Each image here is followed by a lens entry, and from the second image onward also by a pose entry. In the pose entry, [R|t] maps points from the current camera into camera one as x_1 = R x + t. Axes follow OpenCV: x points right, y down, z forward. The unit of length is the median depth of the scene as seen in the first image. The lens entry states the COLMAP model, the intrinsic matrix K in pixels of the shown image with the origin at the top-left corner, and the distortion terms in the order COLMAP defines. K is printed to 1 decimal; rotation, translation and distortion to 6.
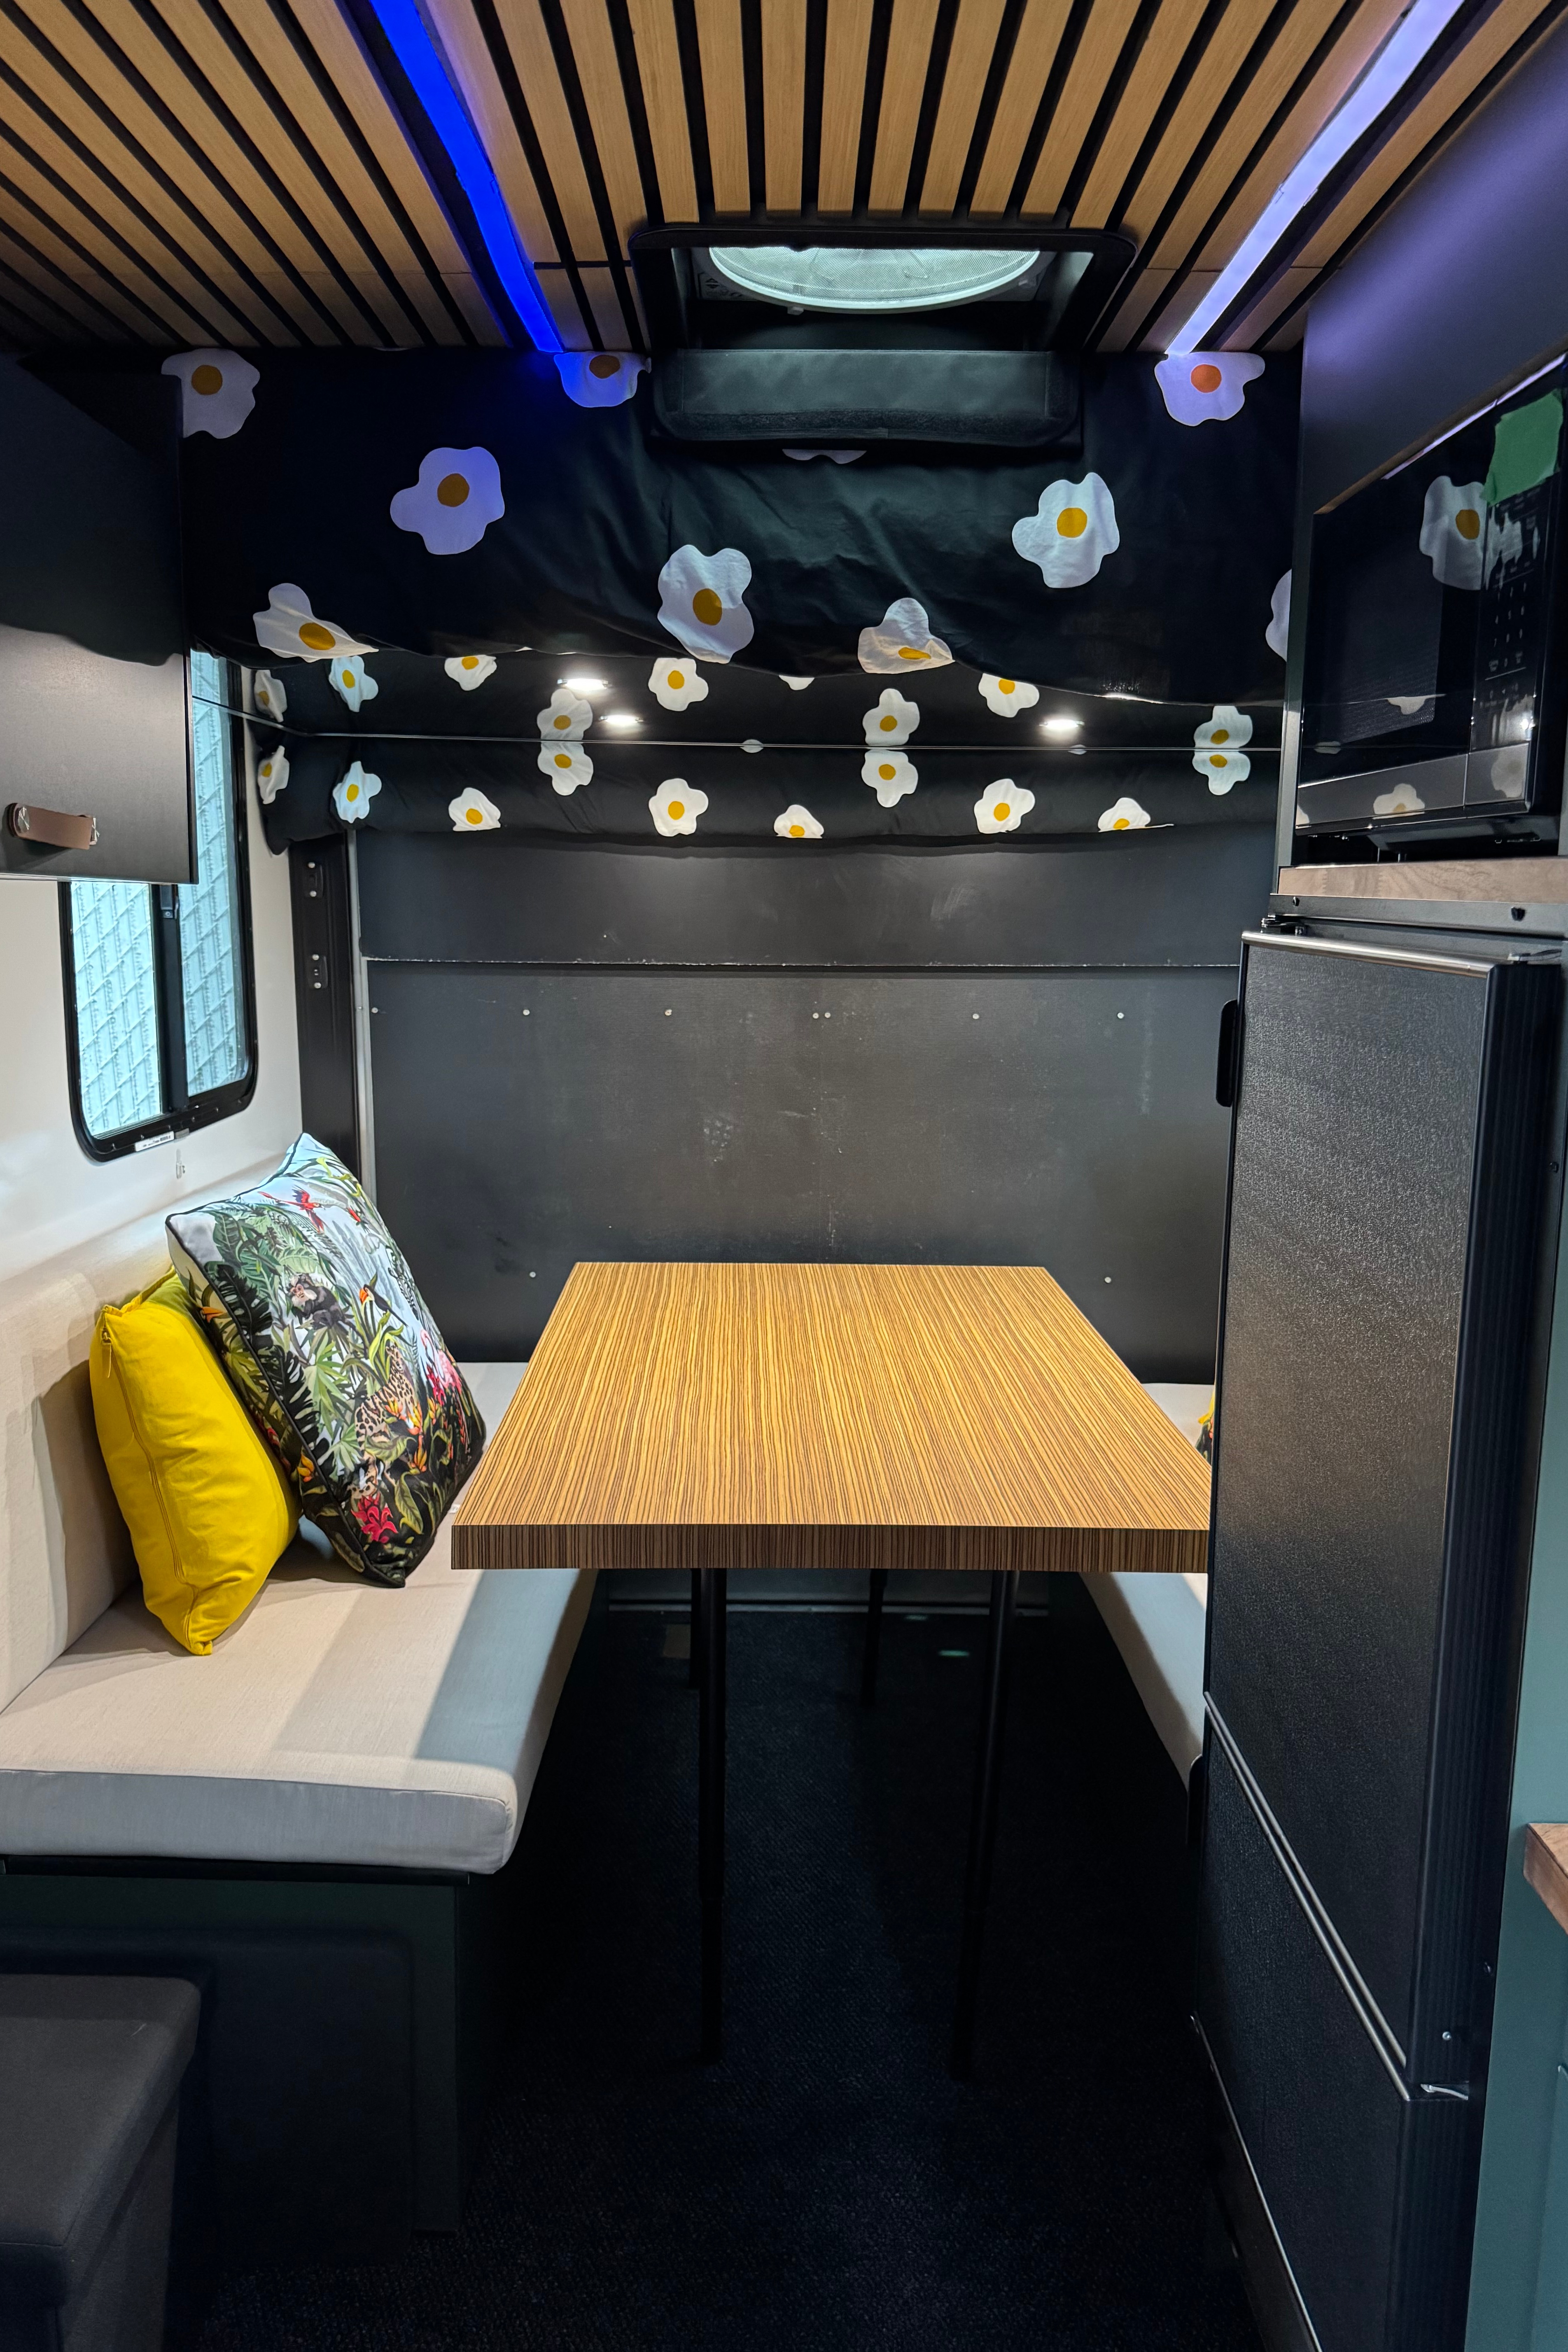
lens RADIAL K [[1653.6, 0, 776.3], [0, 1653.6, 1168.7], [0, 0, 1]] dist [0.123493, -0.218915]
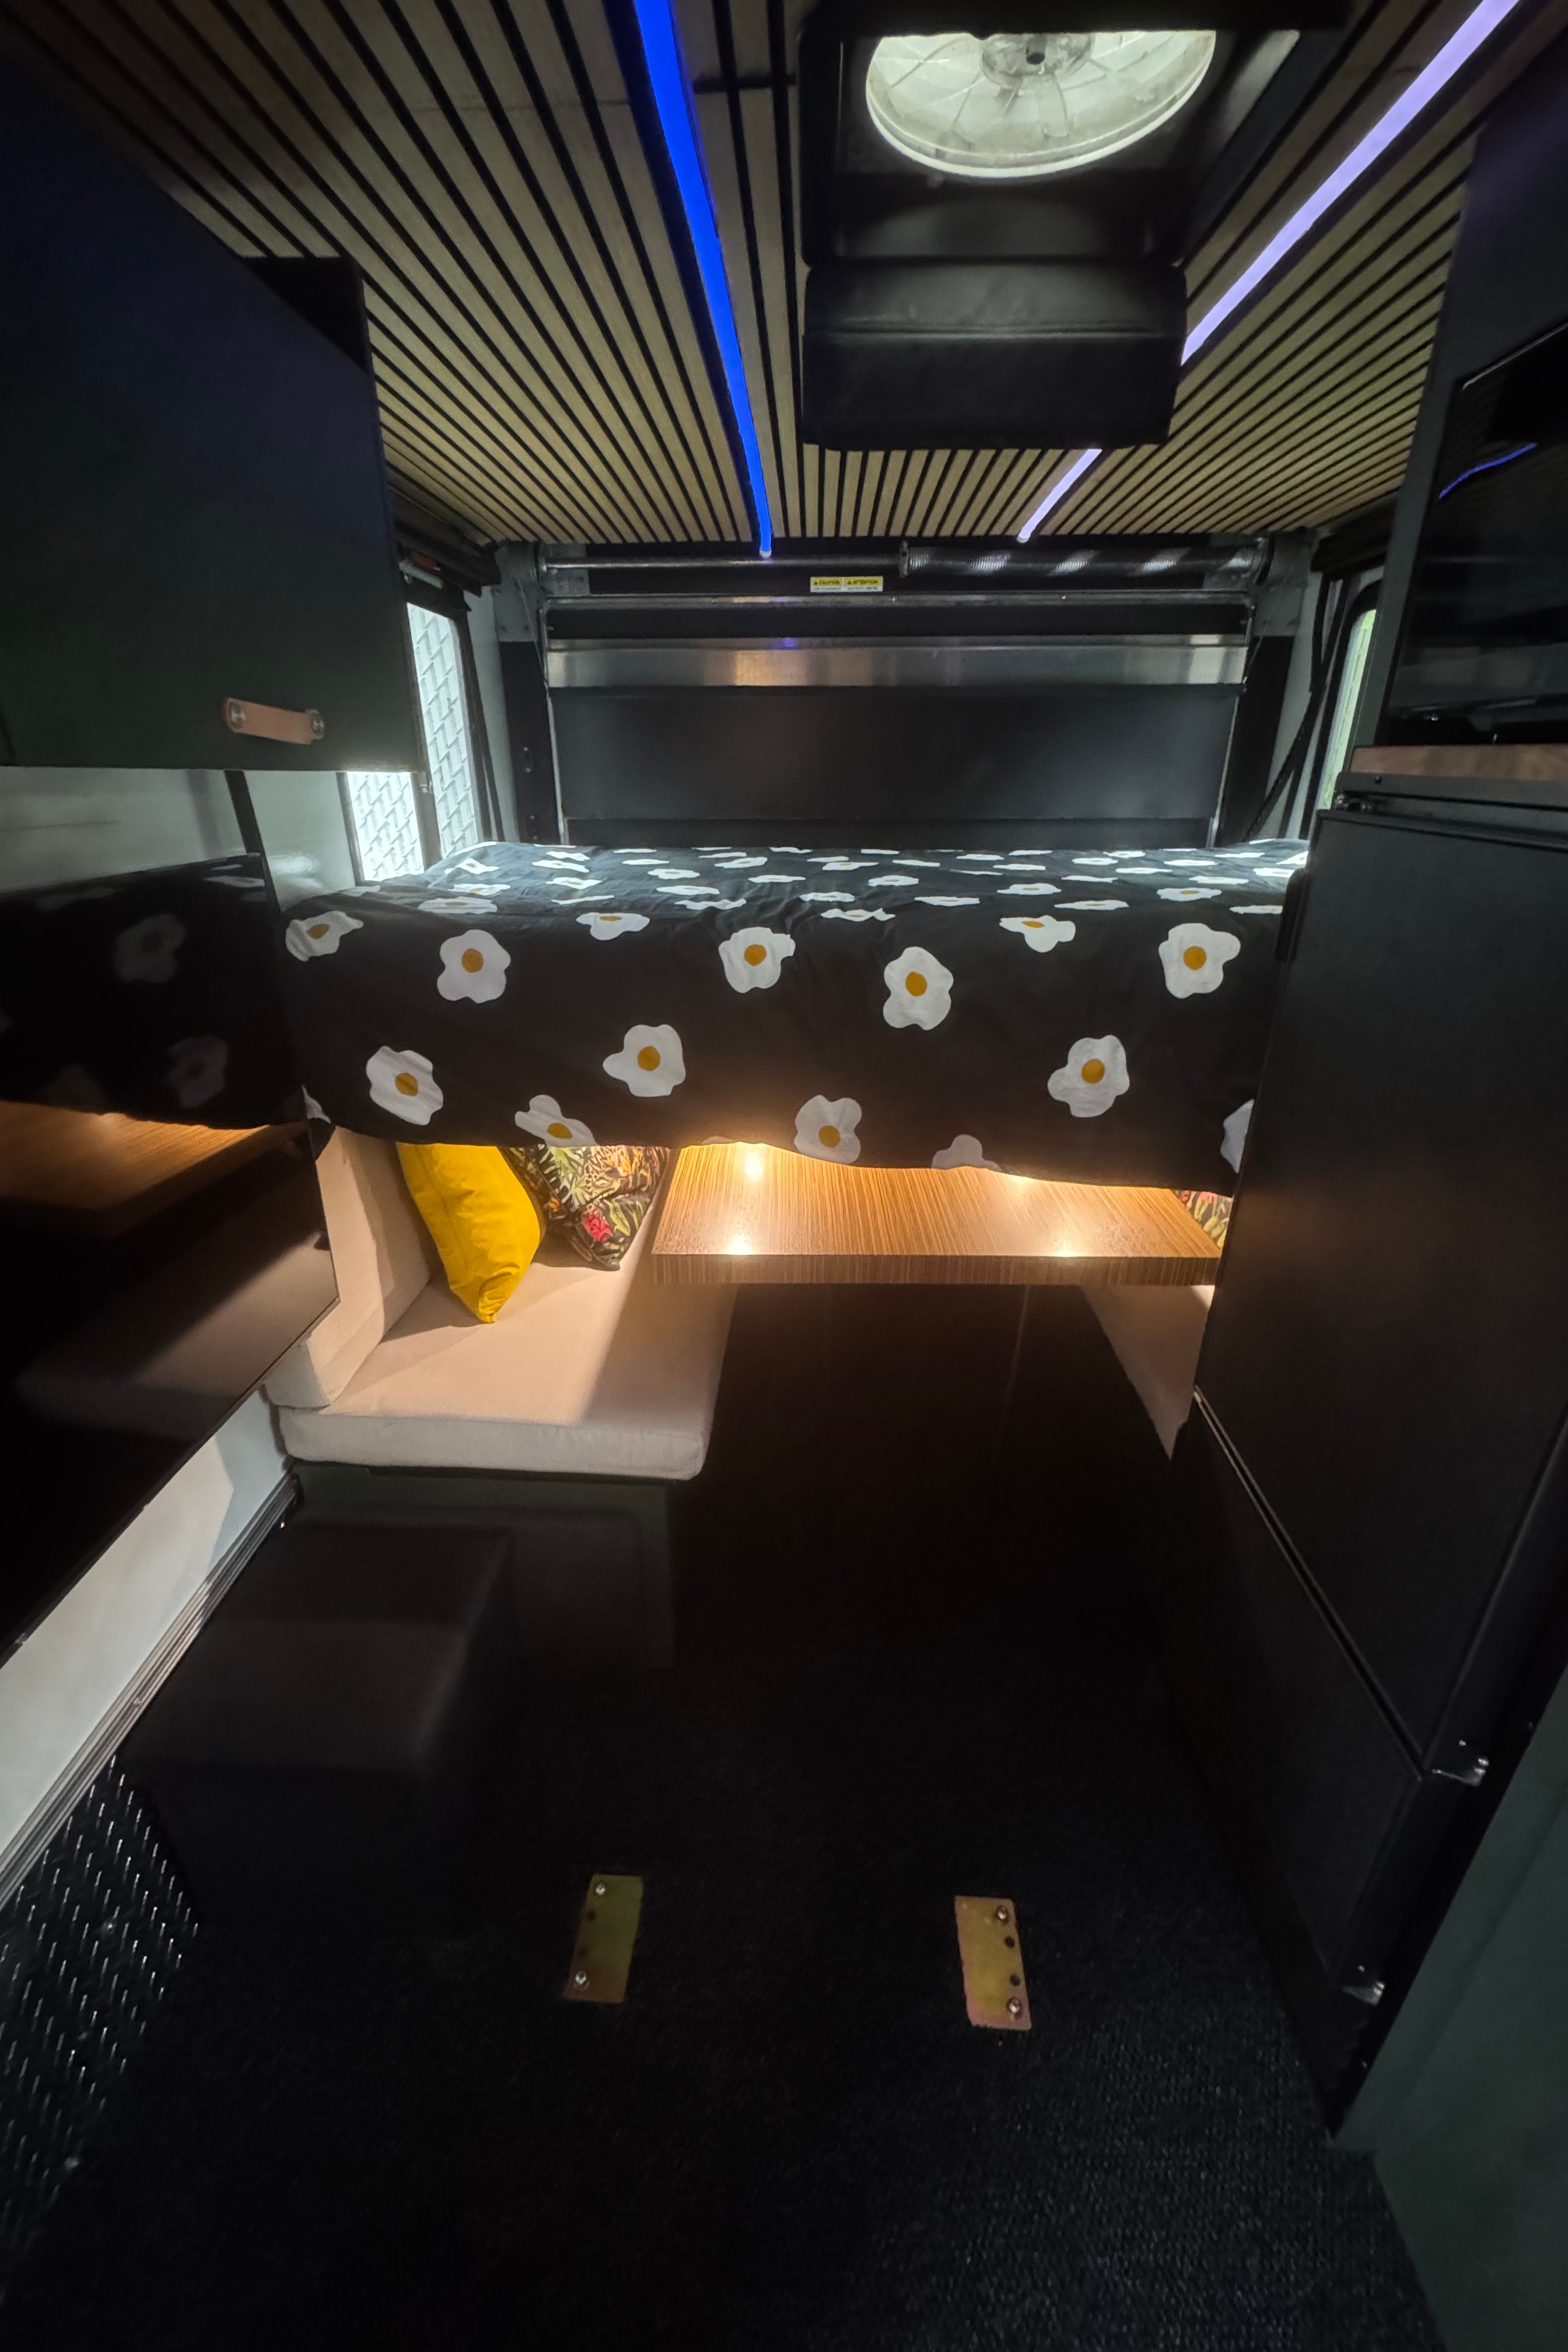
lens RADIAL K [[939.3, 0, 786.7], [0, 939.3, 1183.0], [0, 0, 1]] dist [0.001430, -0.000010]
pose [[0.999629, 0.004036, -0.026929, -0.054032], [0.002954, 0.967045, 0.254589, -0.044202], [0.027069, -0.254574, 0.966674, 0.226069]]
